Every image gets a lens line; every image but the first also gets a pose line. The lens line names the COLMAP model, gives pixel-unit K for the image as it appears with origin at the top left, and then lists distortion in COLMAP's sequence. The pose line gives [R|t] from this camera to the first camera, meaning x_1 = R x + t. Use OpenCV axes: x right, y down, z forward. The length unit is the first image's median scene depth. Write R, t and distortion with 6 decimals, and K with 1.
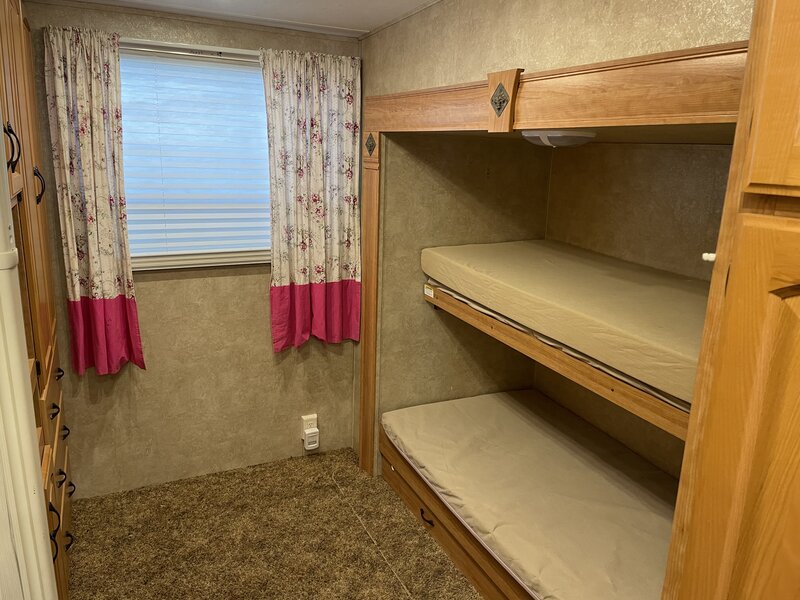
lens RADIAL K [[605.1, 0, 397.1], [0, 605.1, 291.9], [0, 0, 1]] dist [0.075676, -0.098528]
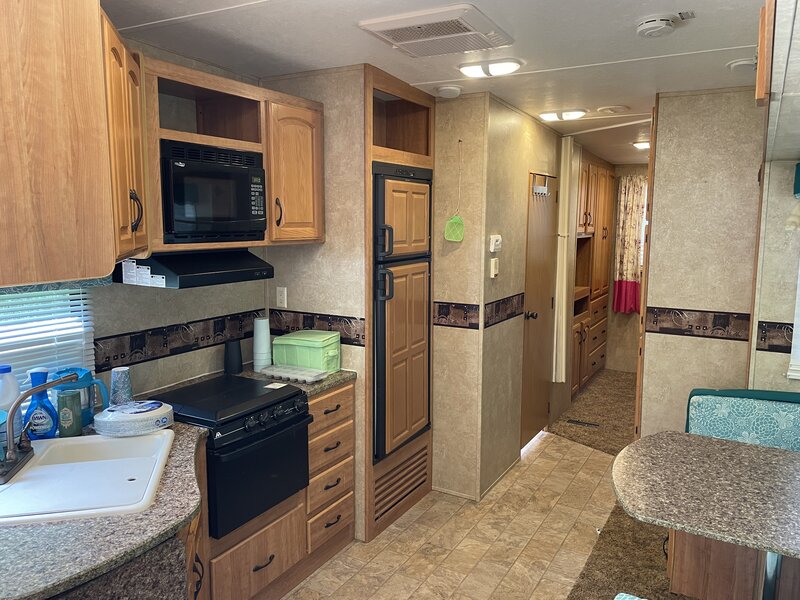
lens RADIAL K [[605.1, 0, 407.2], [0, 605.1, 286.8], [0, 0, 1]] dist [0.075676, -0.098528]
pose [[0.558828, 0.062032, -0.826960, 0.965418], [-0.180389, 0.982413, -0.048207, 0.286529], [0.809427, 0.176114, 0.560190, -0.982317]]
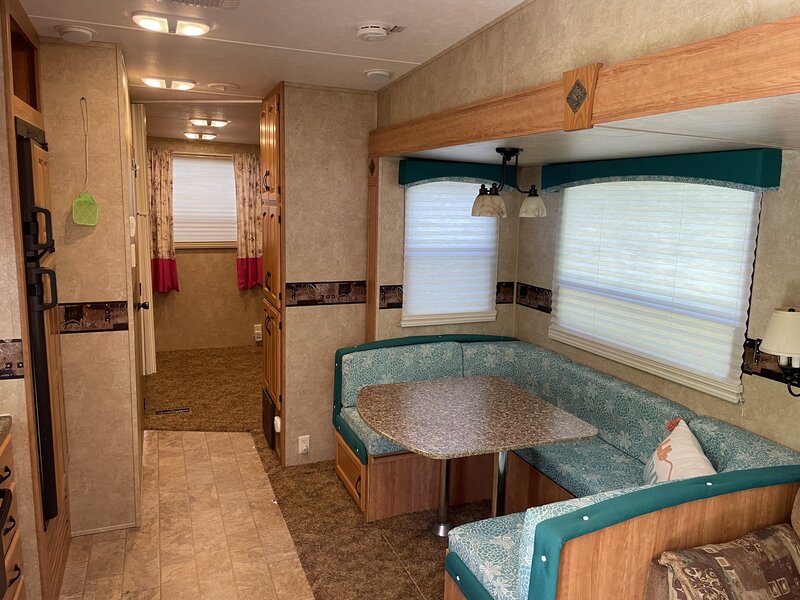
lens RADIAL K [[605.1, 0, 403.6], [0, 605.1, 292.1], [0, 0, 1]] dist [0.075676, -0.098528]
pose [[0.997788, 0.001664, -0.066454, 0.563074], [-0.007218, 0.996488, -0.083426, 0.306459], [0.066081, 0.083722, 0.994296, -1.181832]]
